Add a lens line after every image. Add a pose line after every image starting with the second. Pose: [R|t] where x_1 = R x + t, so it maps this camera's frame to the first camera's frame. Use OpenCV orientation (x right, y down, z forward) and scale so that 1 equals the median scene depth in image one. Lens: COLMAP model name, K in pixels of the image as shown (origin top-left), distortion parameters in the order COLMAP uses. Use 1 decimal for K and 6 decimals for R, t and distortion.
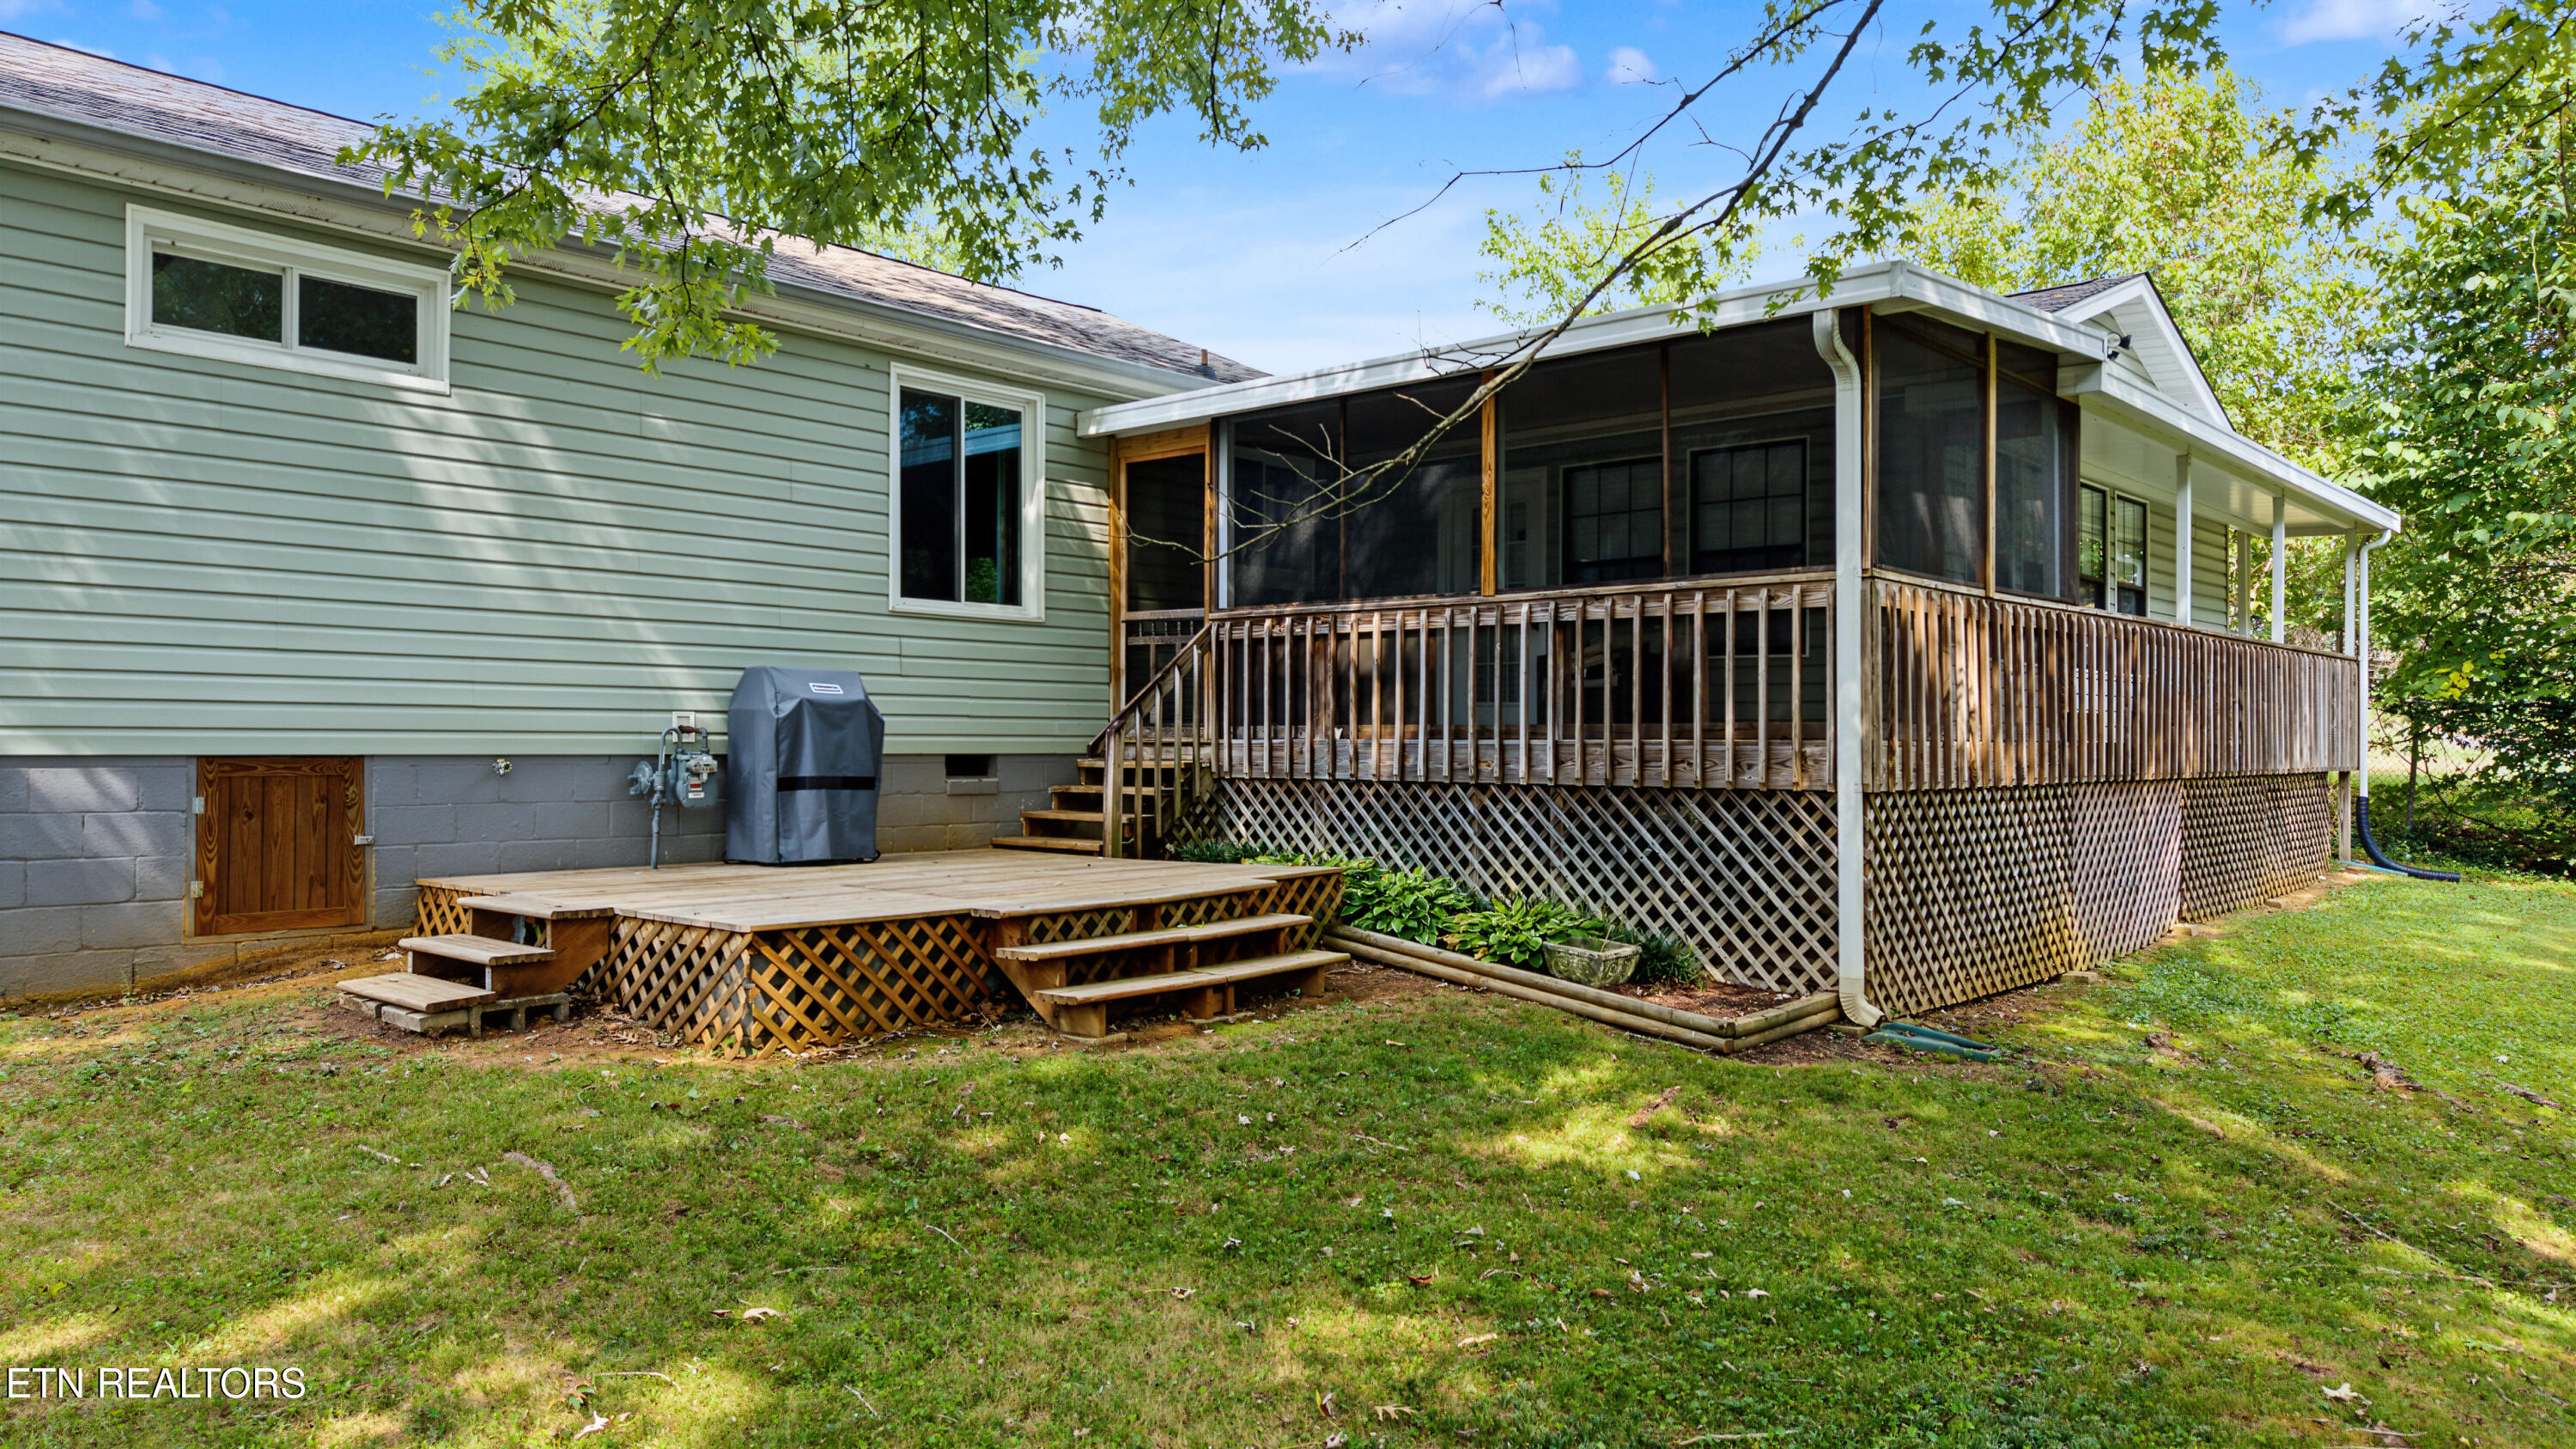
lens RADIAL K [[1751.5, 0, 1299.3], [0, 1751.5, 731.2], [0, 0, 1]] dist [-0.002245, -0.016131]
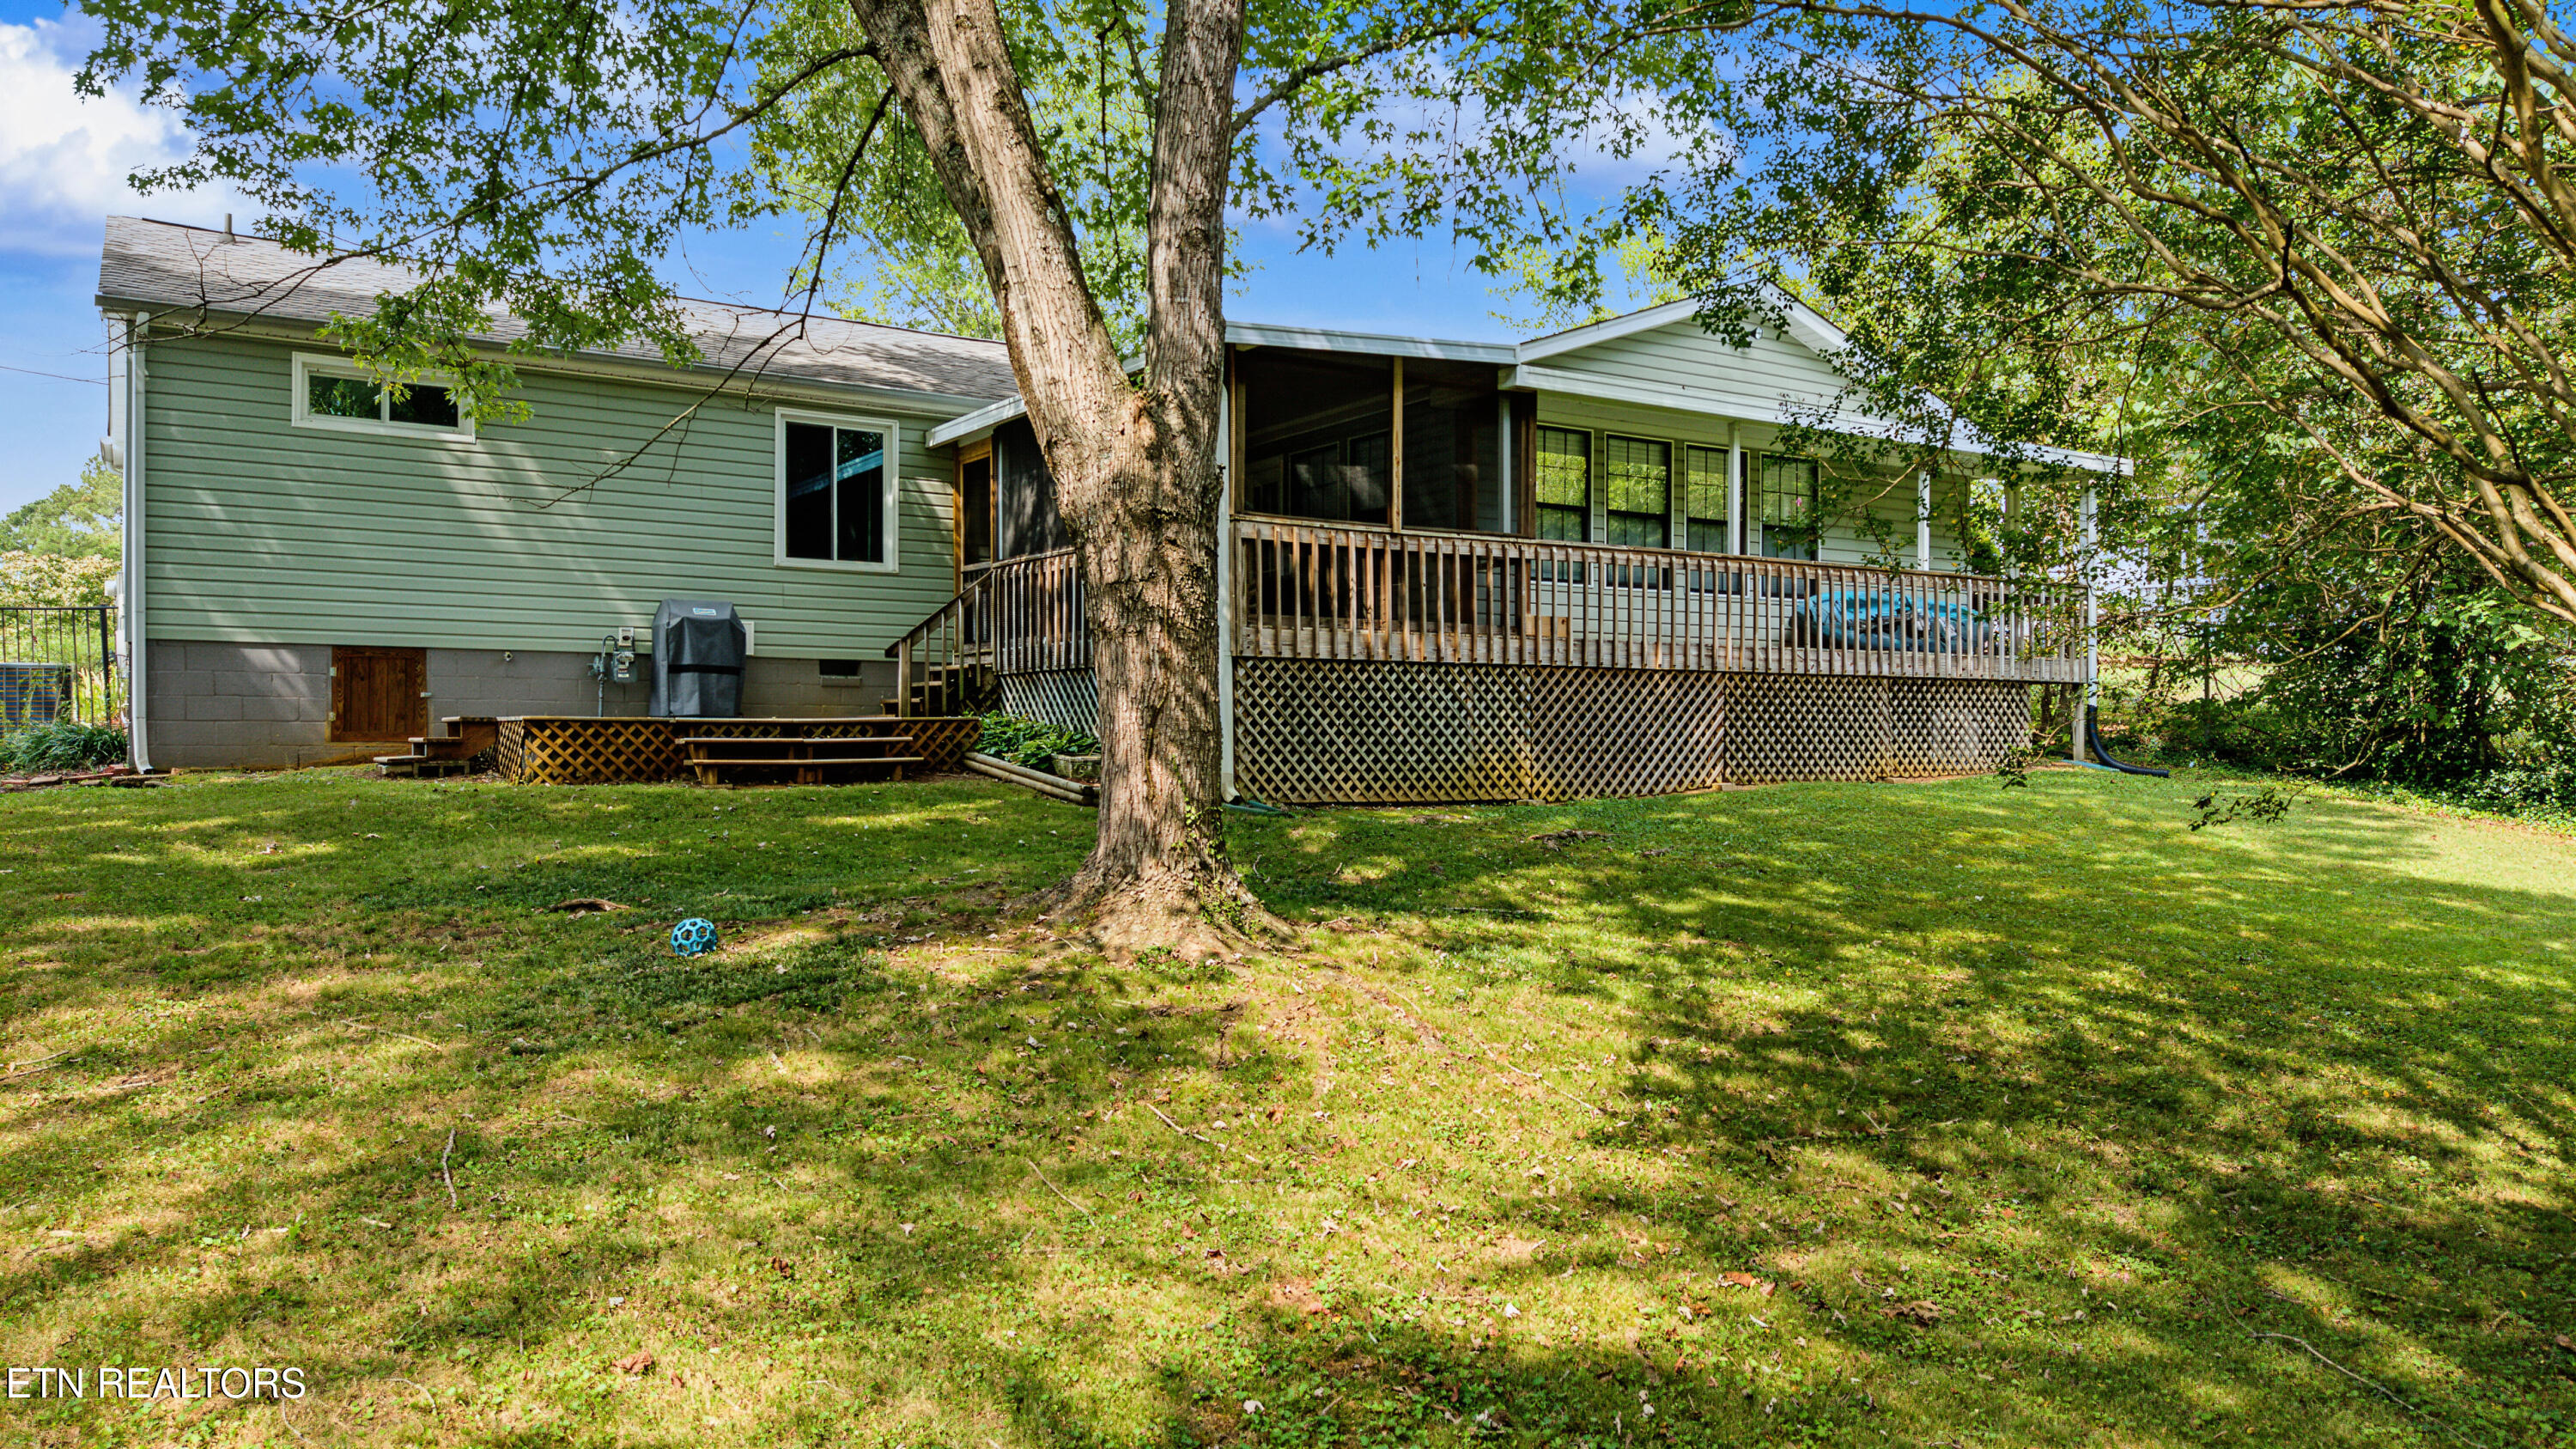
lens RADIAL K [[1751.5, 0, 1273.4], [0, 1751.5, 725.2], [0, 0, 1]] dist [-0.002245, -0.016131]
pose [[0.965278, -0.002881, -0.261207, 0.680438], [0.002757, 0.999996, -0.000838, 0.085945], [0.261208, 0.000089, 0.965282, -0.444019]]
